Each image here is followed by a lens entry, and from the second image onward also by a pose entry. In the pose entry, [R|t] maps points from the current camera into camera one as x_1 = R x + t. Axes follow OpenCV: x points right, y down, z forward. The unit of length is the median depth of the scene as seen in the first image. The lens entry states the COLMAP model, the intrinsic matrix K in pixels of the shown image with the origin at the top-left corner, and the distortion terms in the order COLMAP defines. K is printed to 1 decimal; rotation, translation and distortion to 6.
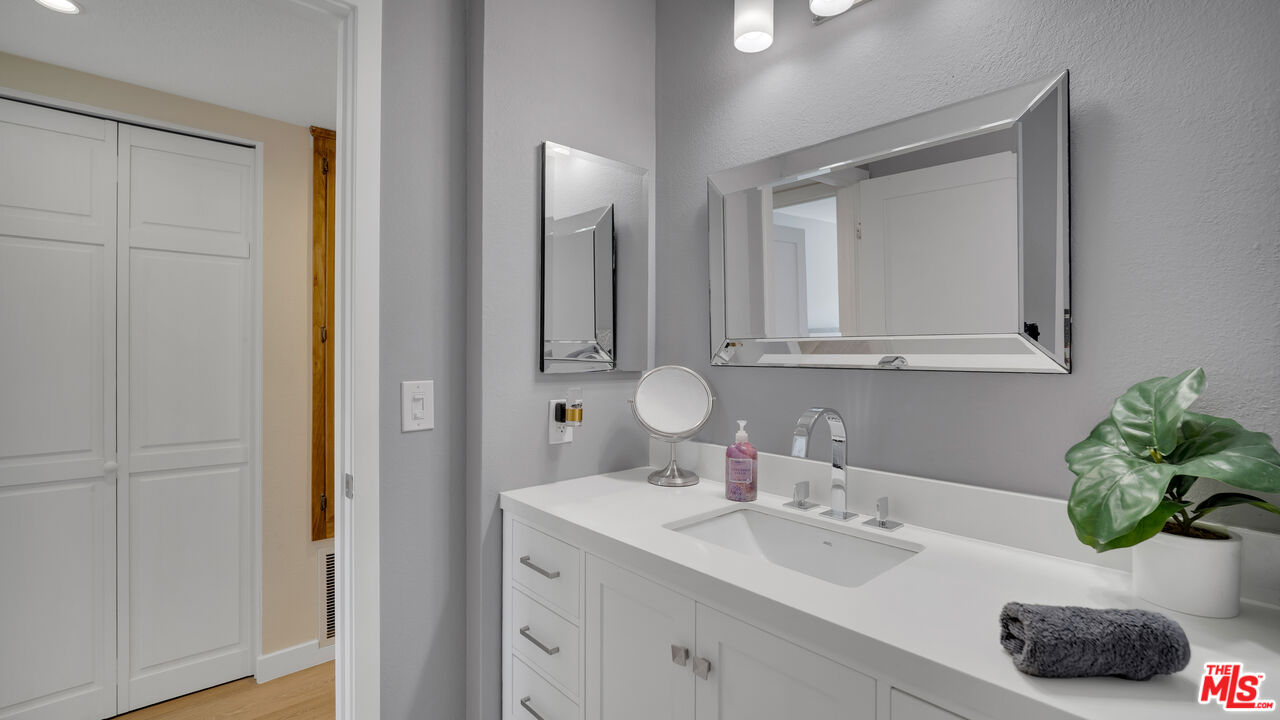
lens RADIAL K [[578.0, 0, 641.8], [0, 578.0, 354.7], [0, 0, 1]] dist [-0.000654, 0.000450]
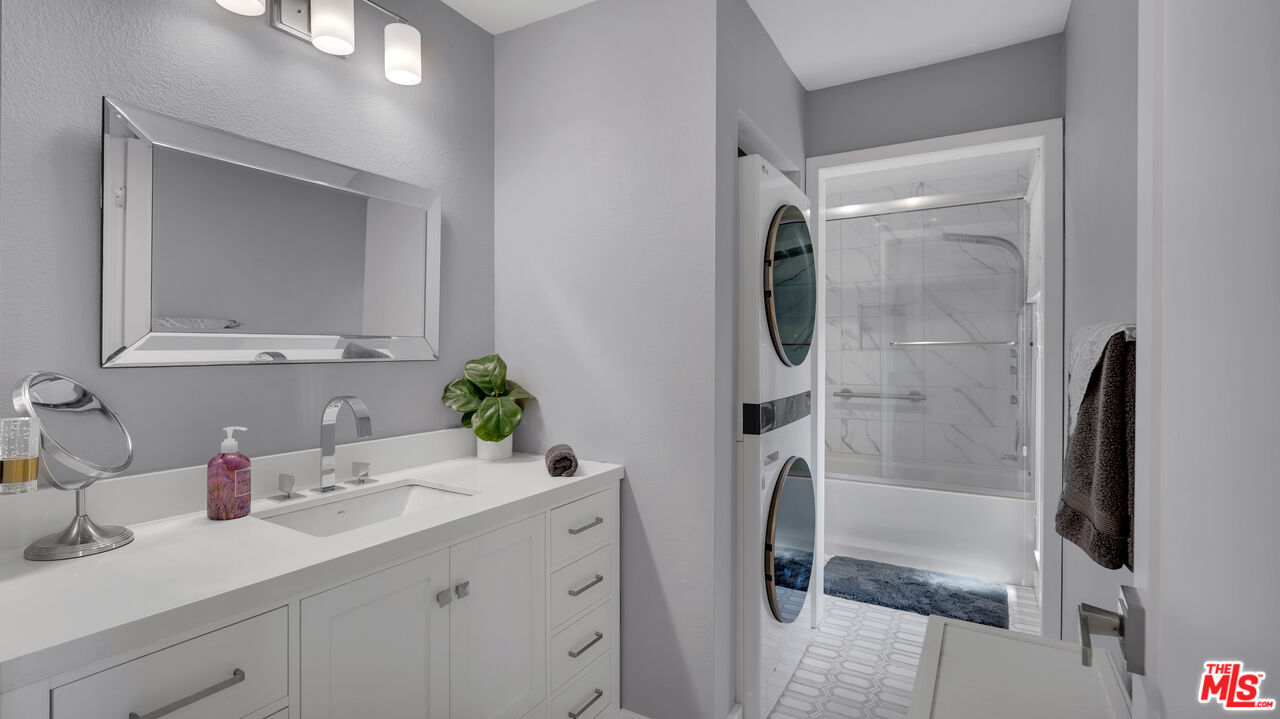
lens RADIAL K [[578.0, 0, 641.8], [0, 578.0, 354.2], [0, 0, 1]] dist [-0.000654, 0.000450]
pose [[-0.303163, -0.010601, 0.952880, -0.843881], [0.001059, 0.999934, 0.011461, -0.003802], [-0.952938, 0.004484, -0.303132, 0.680533]]
